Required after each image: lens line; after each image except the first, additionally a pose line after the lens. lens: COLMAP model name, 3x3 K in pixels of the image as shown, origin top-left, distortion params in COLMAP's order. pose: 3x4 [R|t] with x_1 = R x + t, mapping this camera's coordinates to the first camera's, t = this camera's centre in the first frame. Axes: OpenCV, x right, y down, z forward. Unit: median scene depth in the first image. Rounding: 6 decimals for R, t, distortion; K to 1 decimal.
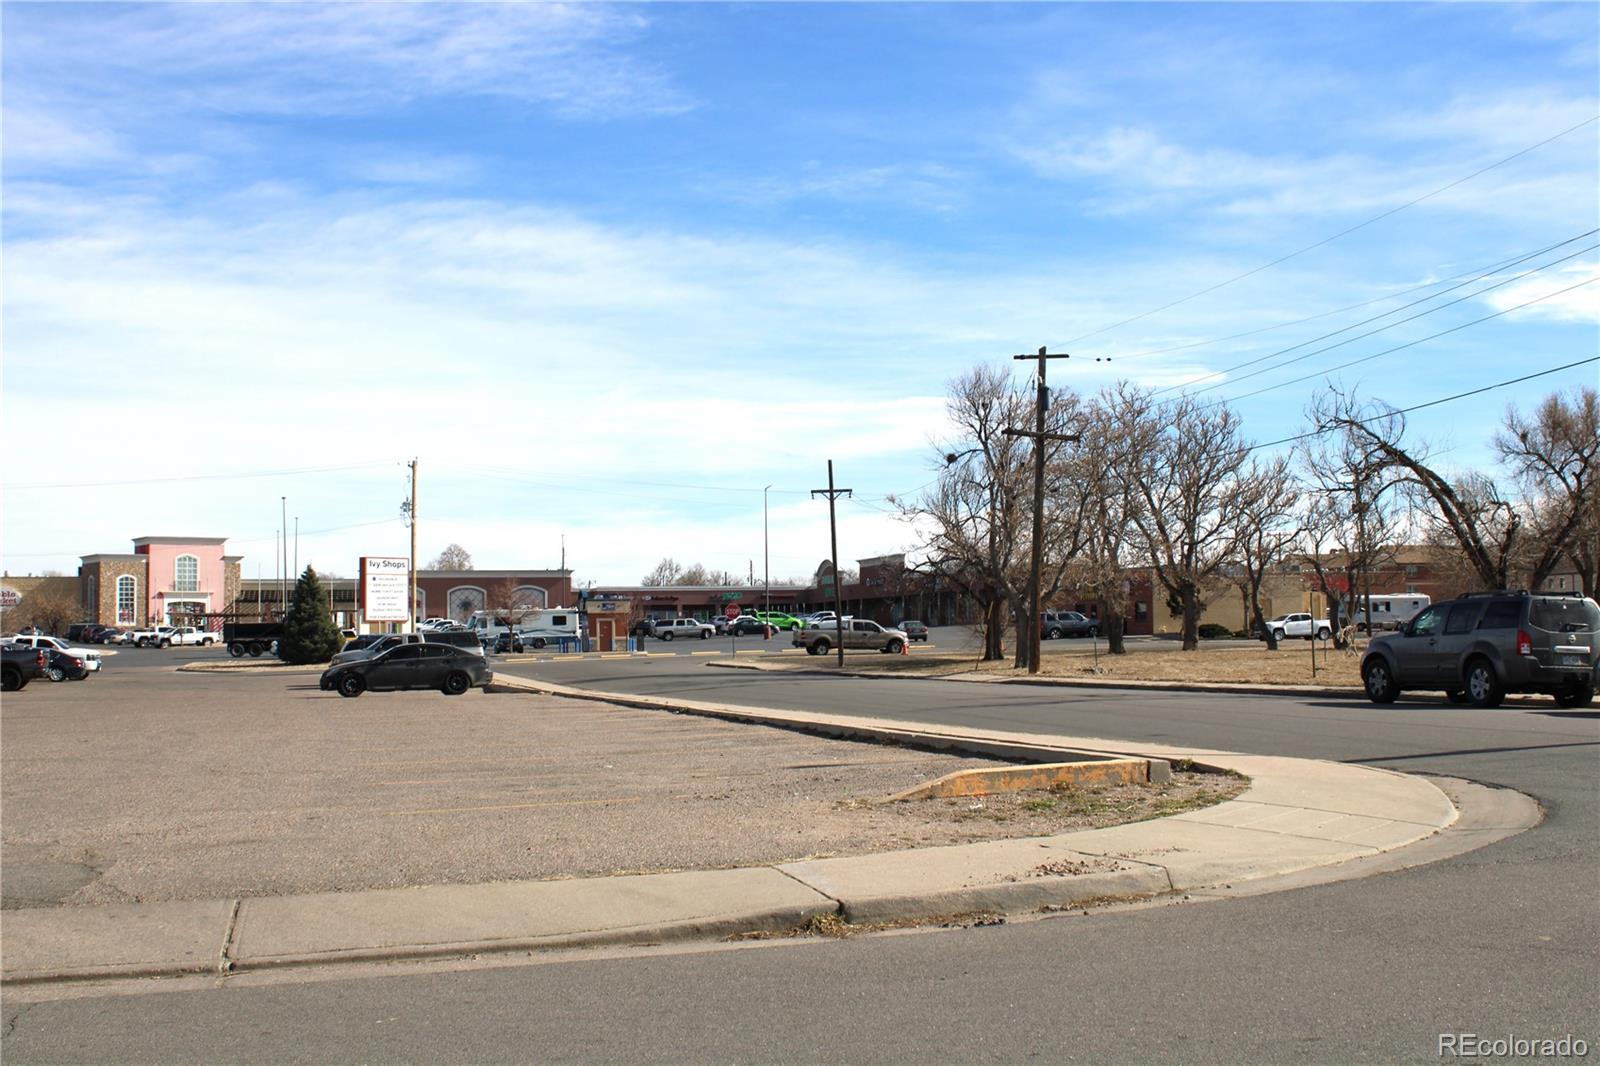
lens RADIAL K [[2942.1, 0, 800.1], [0, 2942.1, 534.5], [0, 0, 1]] dist [0.005748, 0.000000]
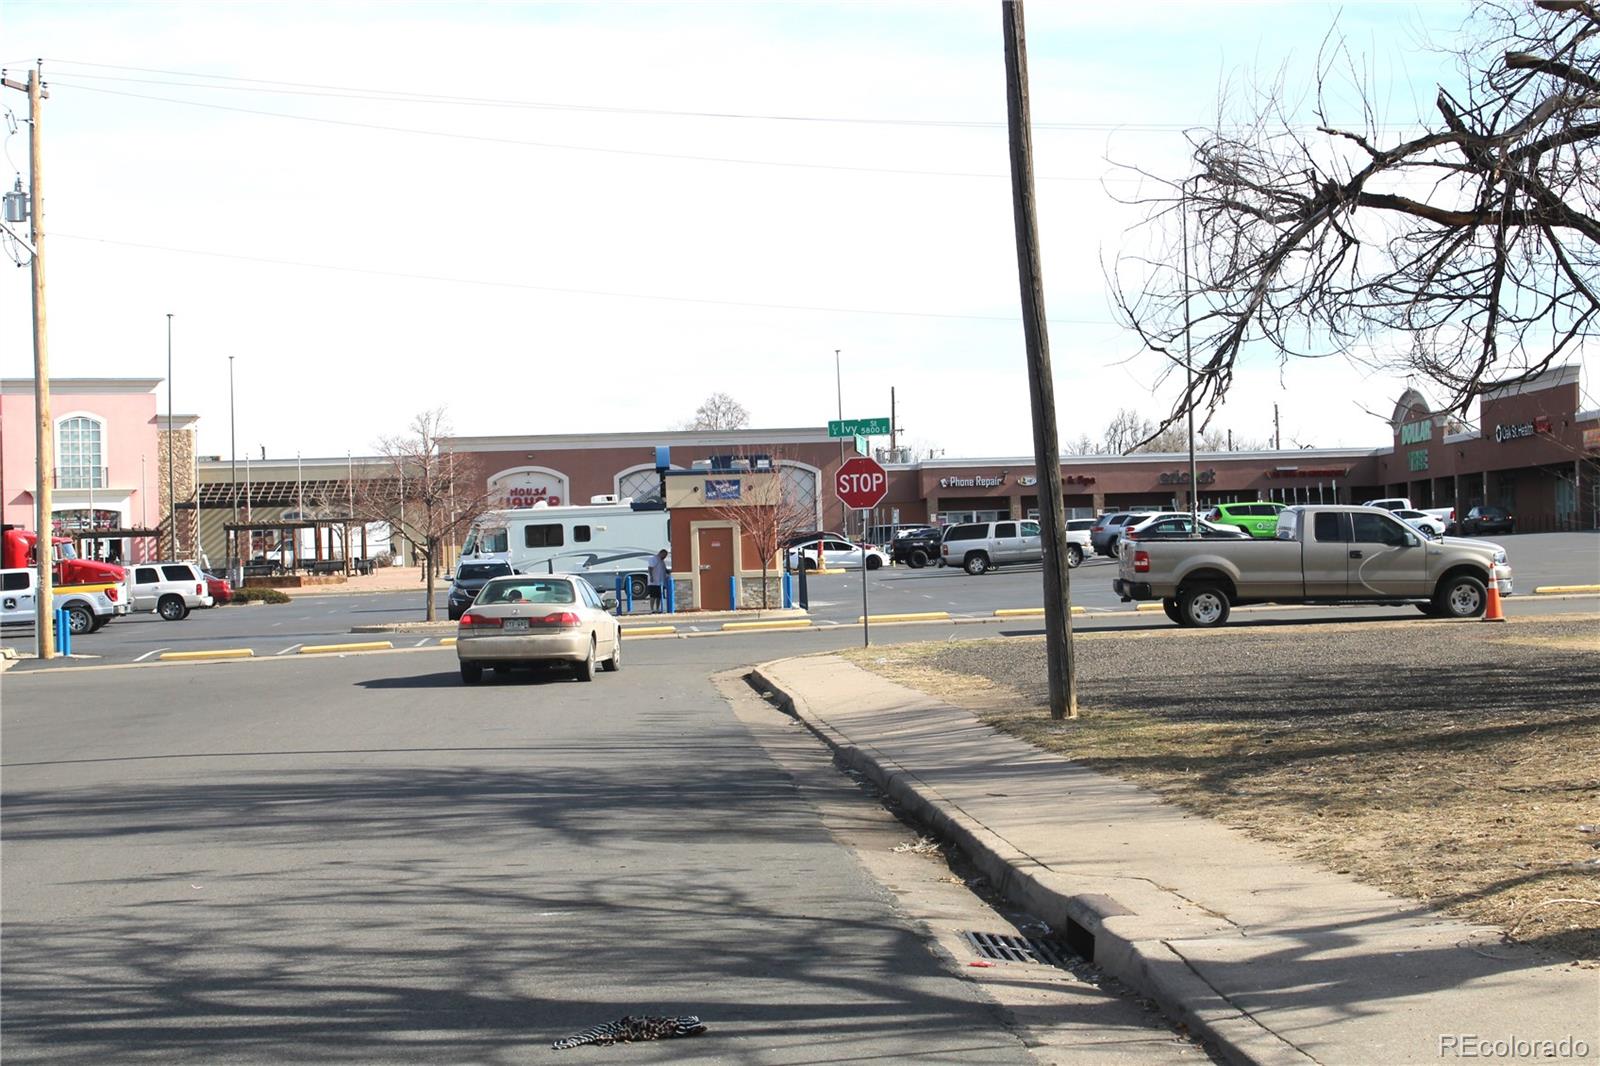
lens RADIAL K [[2942.1, 0, 800.0], [0, 2942.1, 531.4], [0, 0, 1]] dist [0.005748, 0.000000]
pose [[0.967978, -0.019960, -0.250239, 0.033041], [0.026763, 0.999358, 0.023814, 0.018173], [0.249604, -0.029748, 0.967891, 0.549421]]
